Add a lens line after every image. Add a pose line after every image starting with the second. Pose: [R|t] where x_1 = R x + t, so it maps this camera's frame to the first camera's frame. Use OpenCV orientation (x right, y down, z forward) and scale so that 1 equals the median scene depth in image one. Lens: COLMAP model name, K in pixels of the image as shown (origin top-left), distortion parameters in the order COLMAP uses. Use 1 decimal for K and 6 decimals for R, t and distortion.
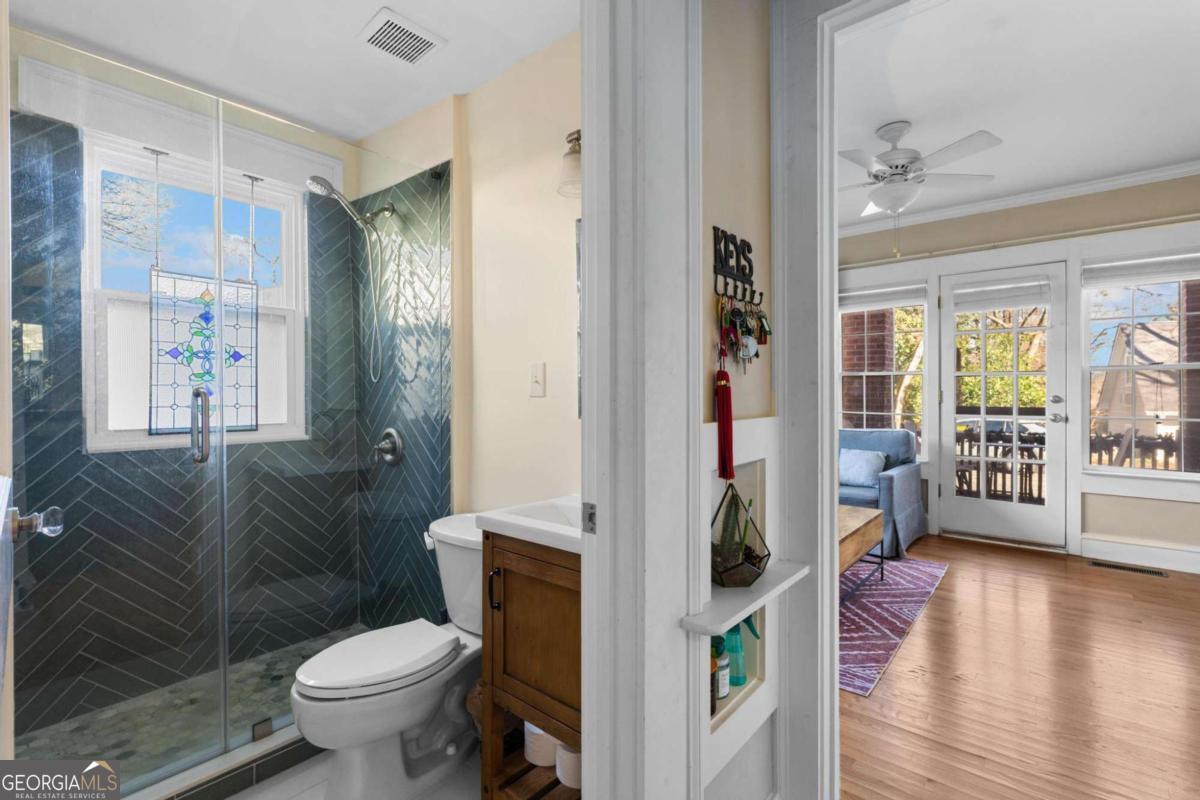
lens RADIAL K [[542.1, 0, 605.4], [0, 542.1, 394.6], [0, 0, 1]] dist [-0.009091, 0.001941]
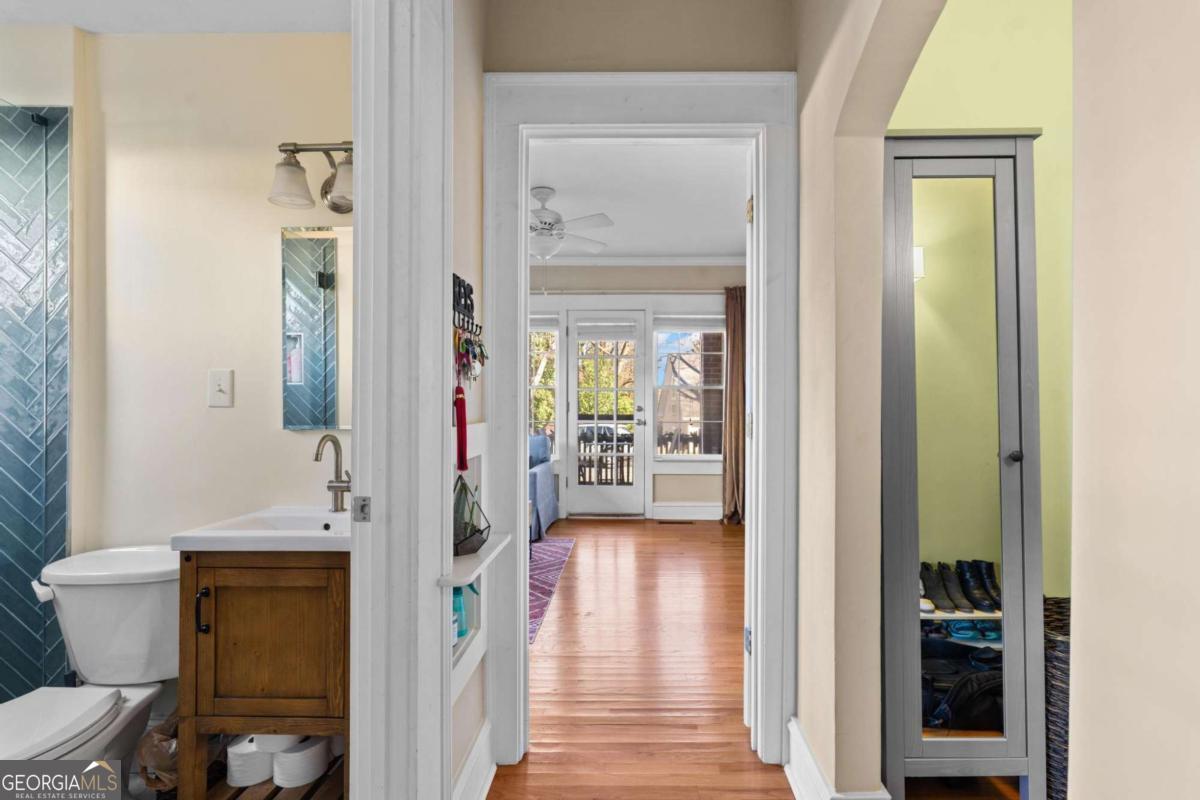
lens RADIAL K [[542.1, 0, 638.2], [0, 542.1, 404.1], [0, 0, 1]] dist [-0.009091, 0.001941]
pose [[0.760828, 0.003800, 0.648943, -0.158338], [-0.002621, 0.999993, -0.002783, -0.000112], [-0.648949, 0.000416, 0.760832, -0.136103]]
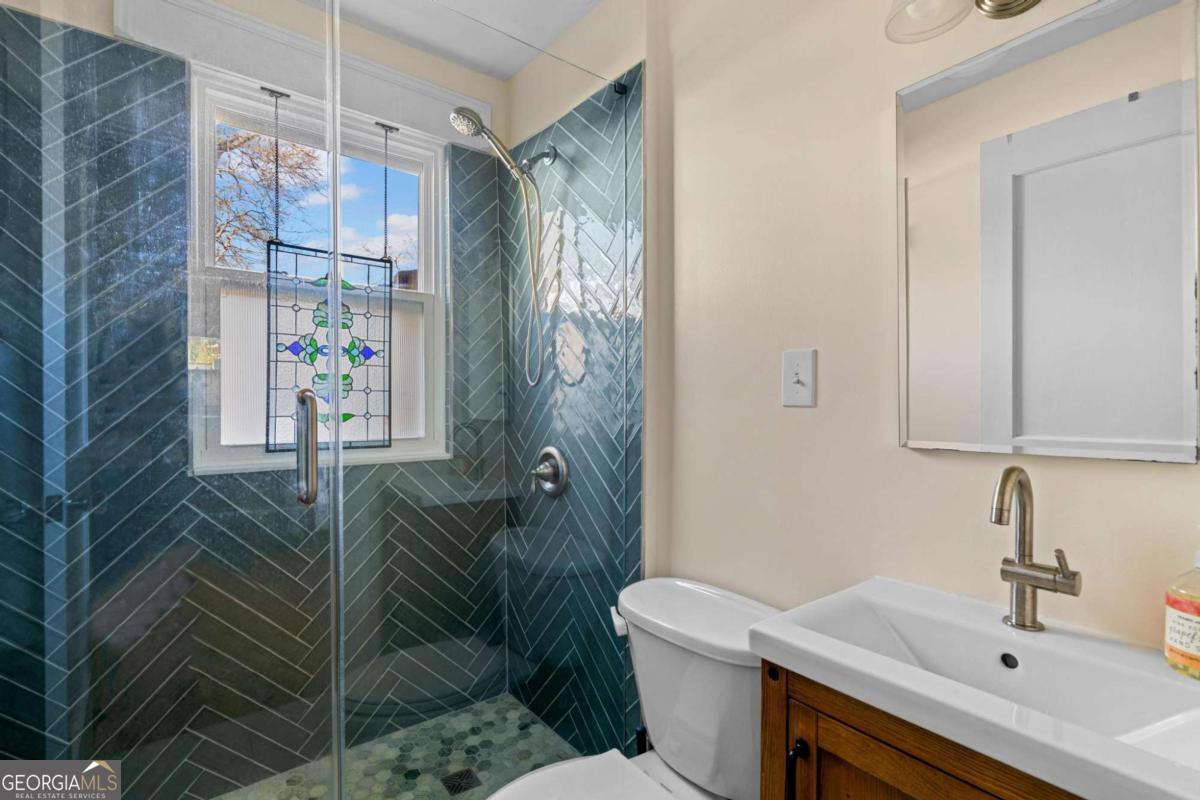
lens RADIAL K [[542.1, 0, 601.1], [0, 542.1, 404.6], [0, 0, 1]] dist [-0.009091, 0.001941]
pose [[0.976680, 0.004363, -0.214655, -0.185194], [-0.003964, 0.999990, 0.002292, 0.001710], [0.214663, -0.001388, 0.976687, 0.311387]]
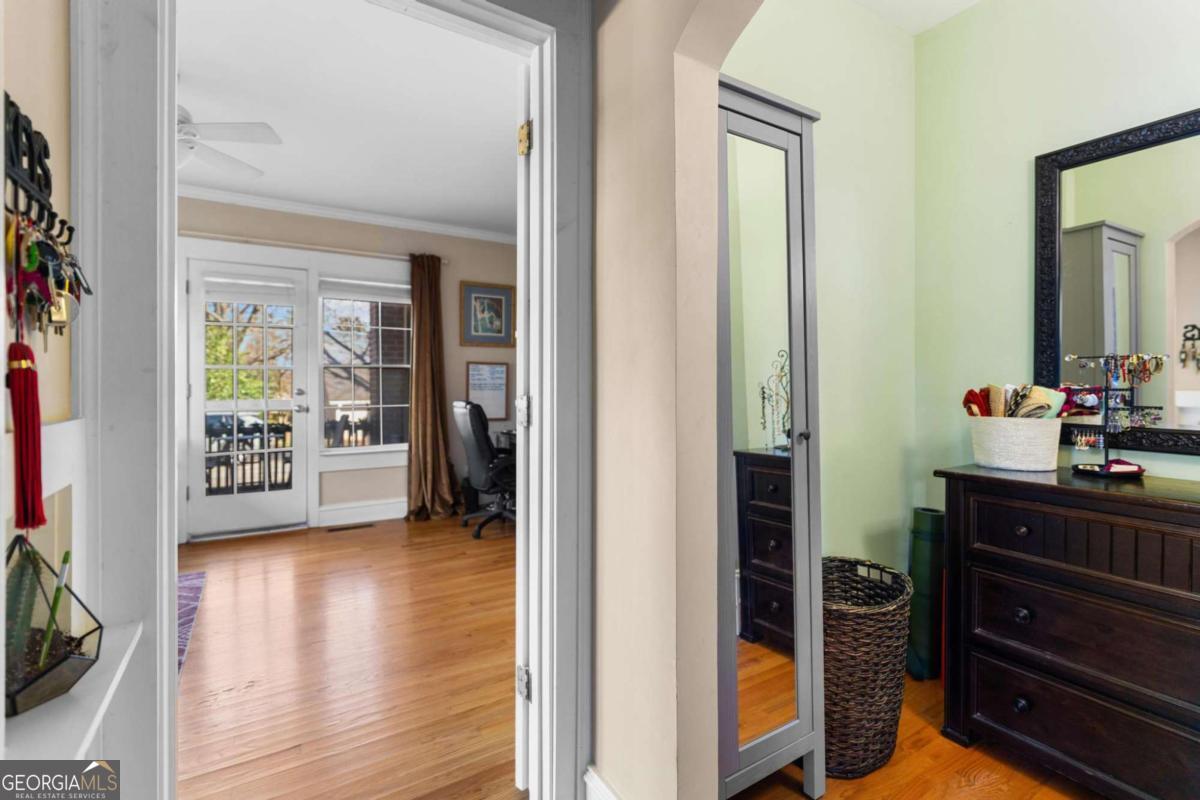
lens RADIAL K [[542.1, 0, 603.9], [0, 542.1, 386.0], [0, 0, 1]] dist [-0.009091, 0.001941]
pose [[0.306406, 0.001839, 0.951899, -0.075727], [0.003596, 0.999989, -0.003089, 0.003106], [-0.951894, 0.004370, 0.306396, 0.121731]]
